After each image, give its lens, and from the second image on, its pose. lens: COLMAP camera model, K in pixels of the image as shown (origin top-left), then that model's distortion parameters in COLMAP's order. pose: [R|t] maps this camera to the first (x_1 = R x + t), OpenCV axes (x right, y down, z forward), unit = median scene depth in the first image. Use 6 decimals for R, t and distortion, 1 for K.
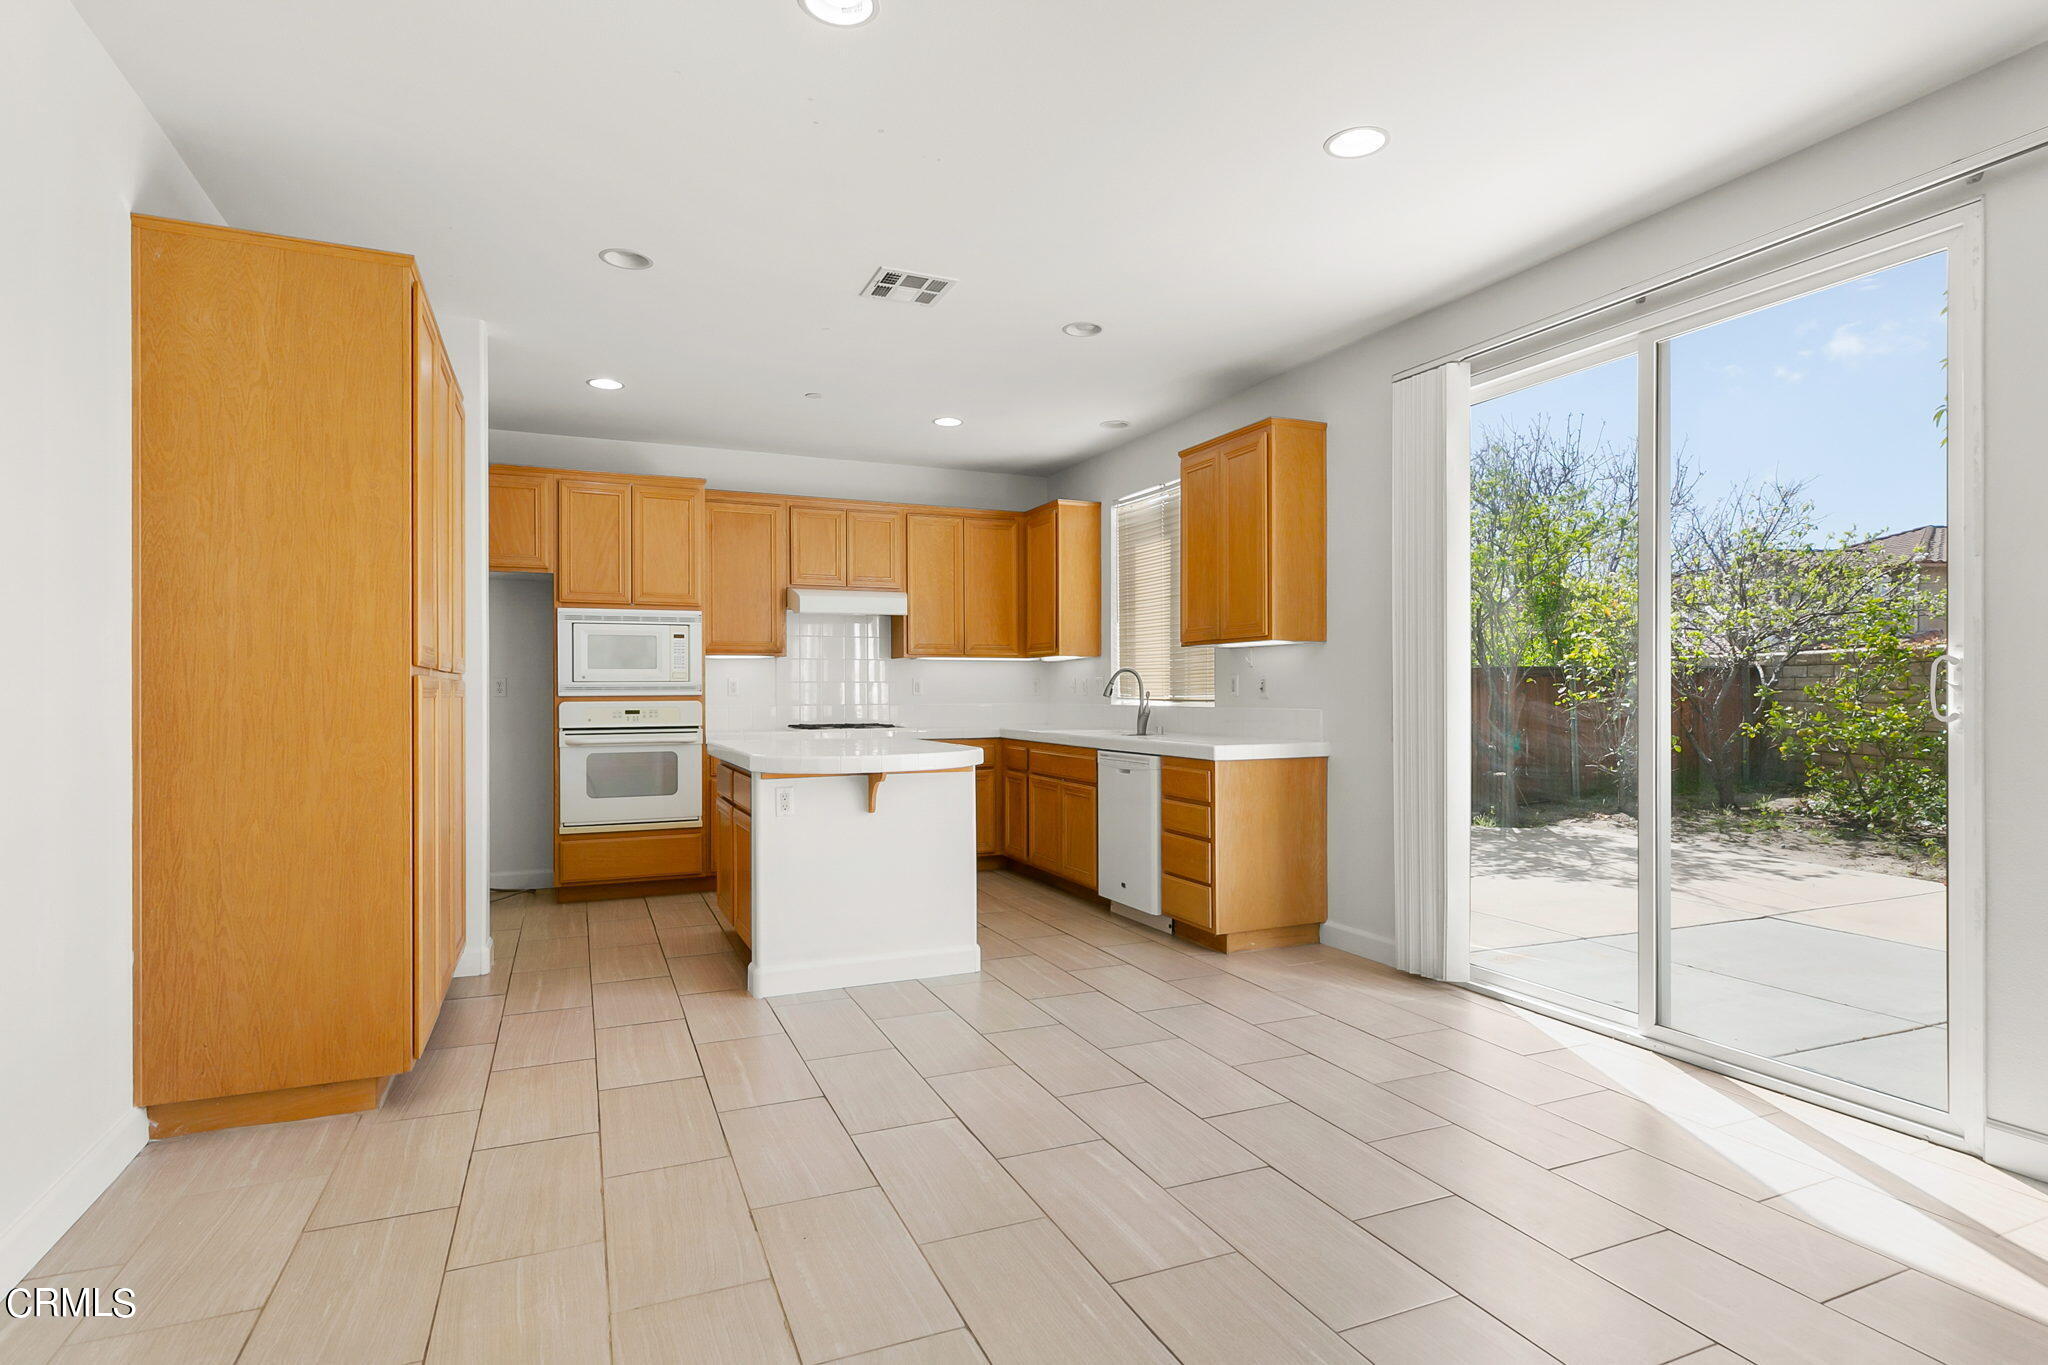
lens RADIAL K [[1063.0, 0, 1033.4], [0, 1063.0, 696.8], [0, 0, 1]] dist [0.000253, 0.000015]
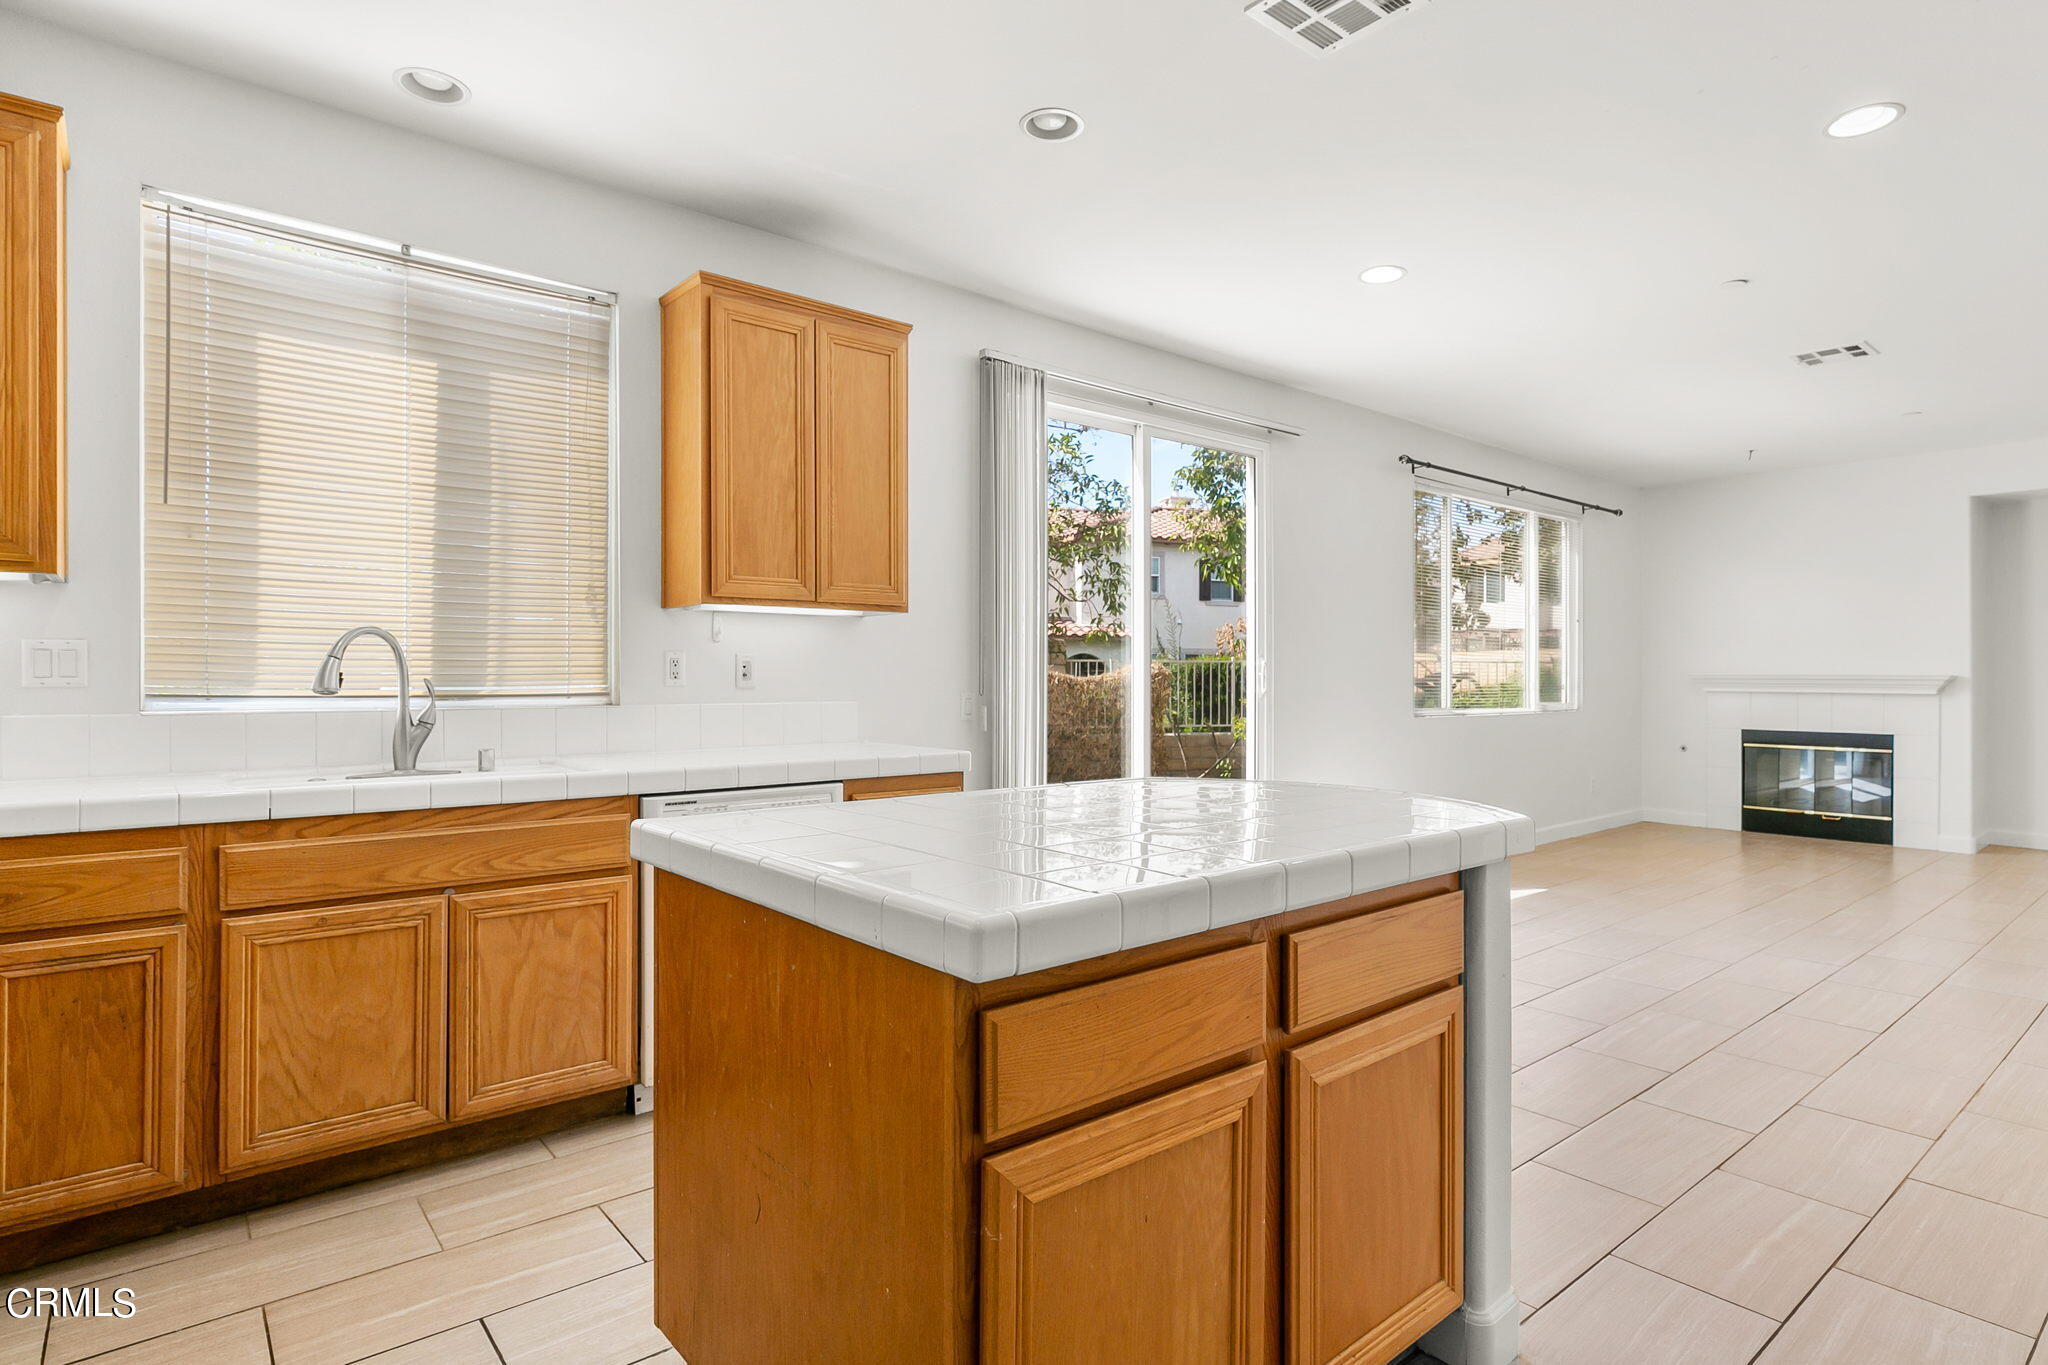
lens RADIAL K [[1062.5, 0, 1024.0], [0, 1062.5, 682.5], [0, 0, 1]] dist [-0.005866, -0.000729]
pose [[-0.273875, -0.005032, 0.961752, -0.441746], [0.003671, 0.999974, 0.006277, -0.005508], [-0.961758, 0.005250, -0.273849, 0.916949]]
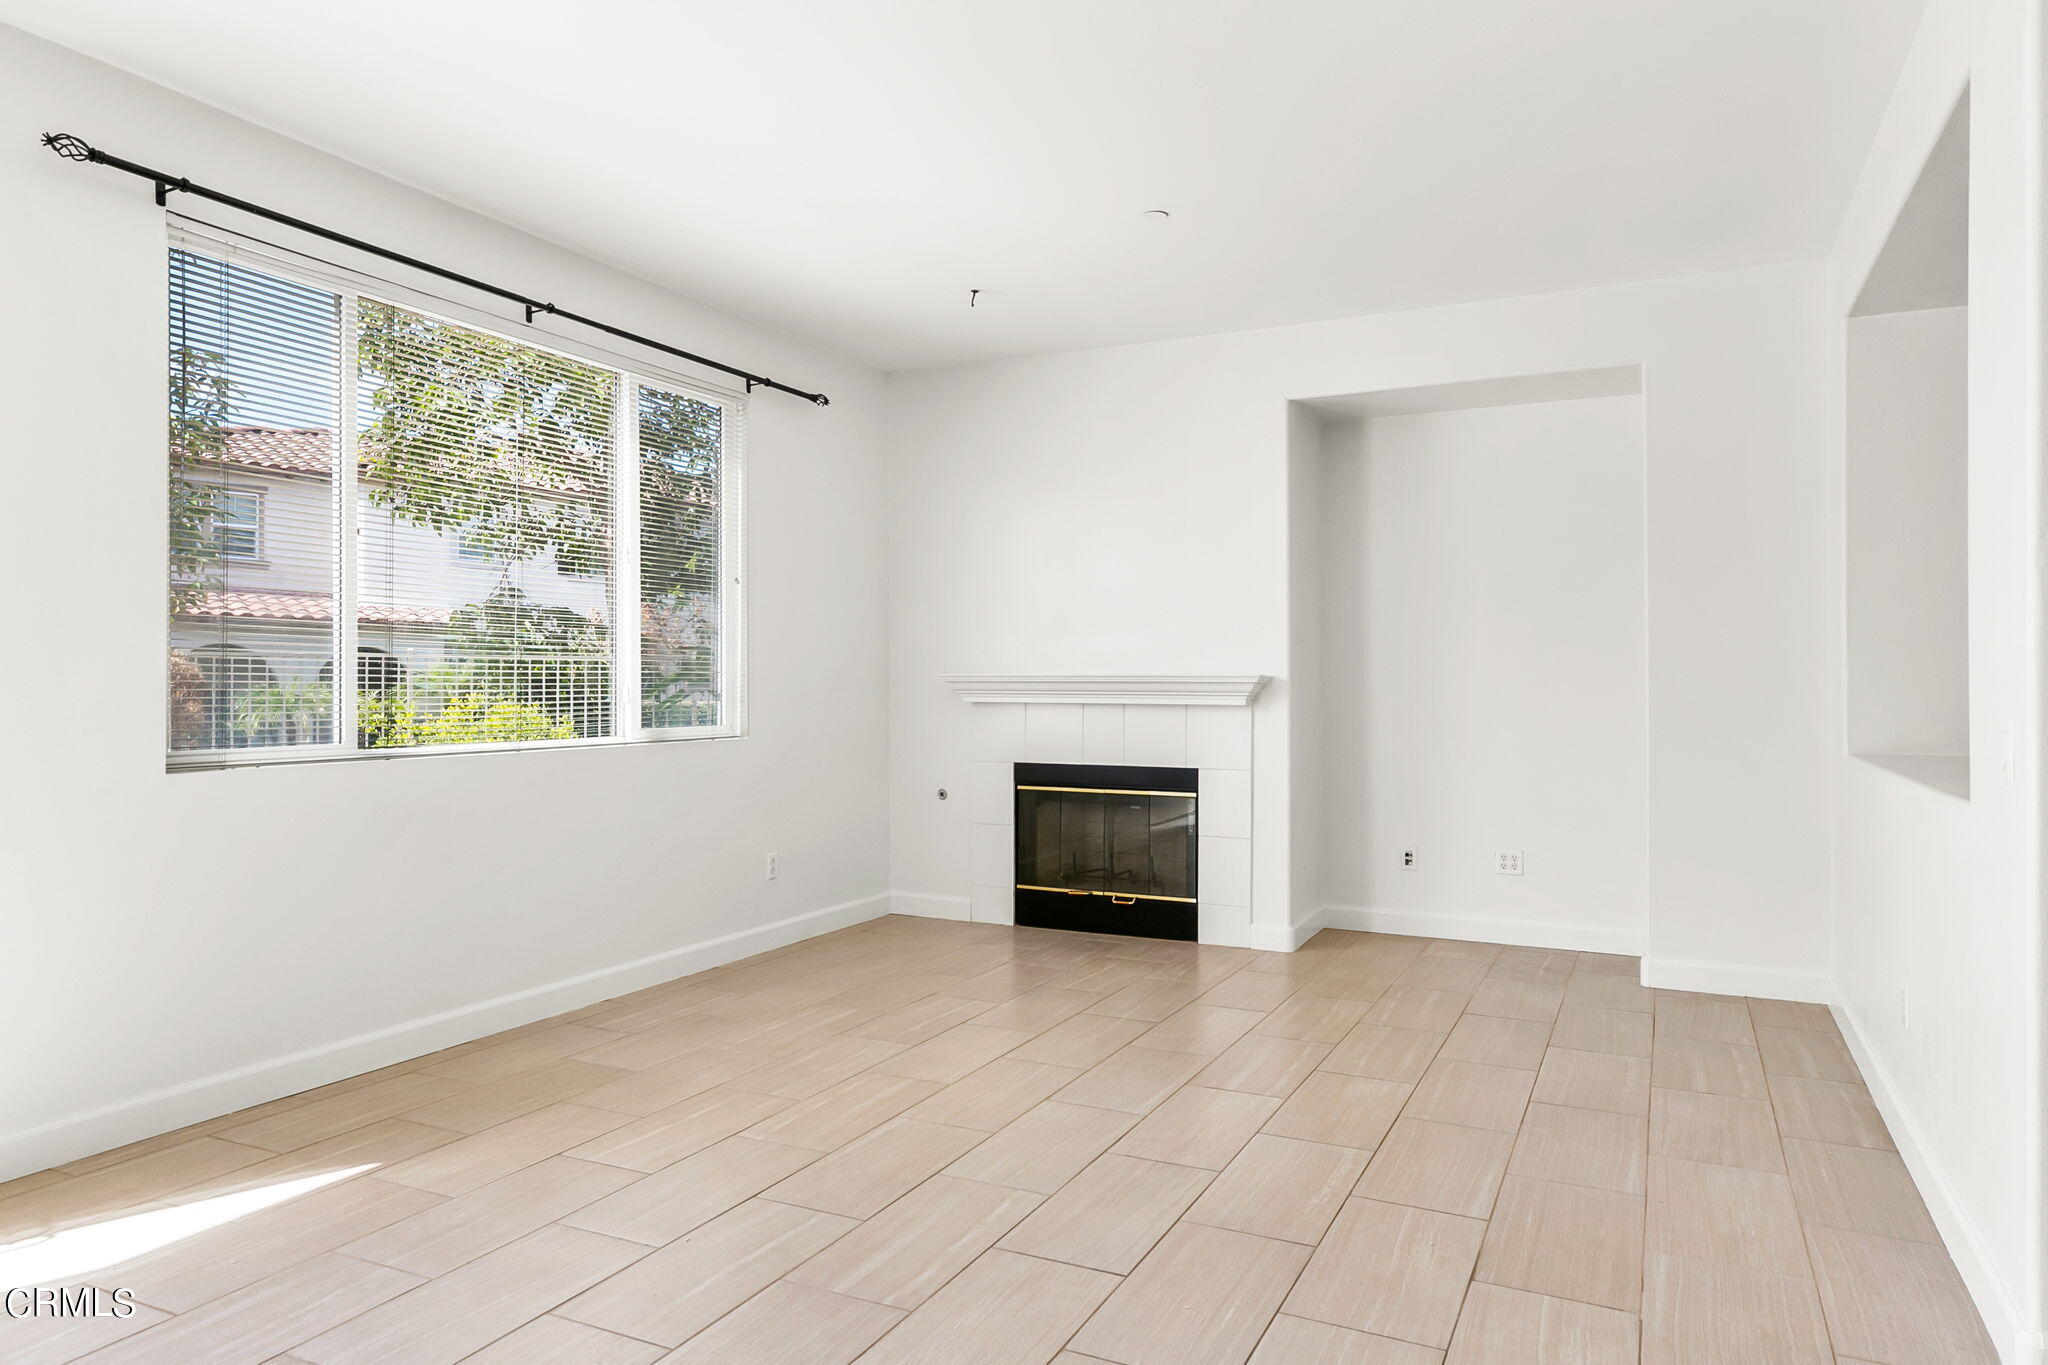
lens RADIAL K [[1318.9, 0, 1024.0], [0, 1318.9, 682.5], [0, 0, 1]] dist [-0.001626, -0.000482]
pose [[-0.643317, 0.000879, 0.765599, -0.199044], [0.004469, 0.999987, 0.002607, -0.000572], [-0.765587, 0.005098, -0.643313, 0.326098]]
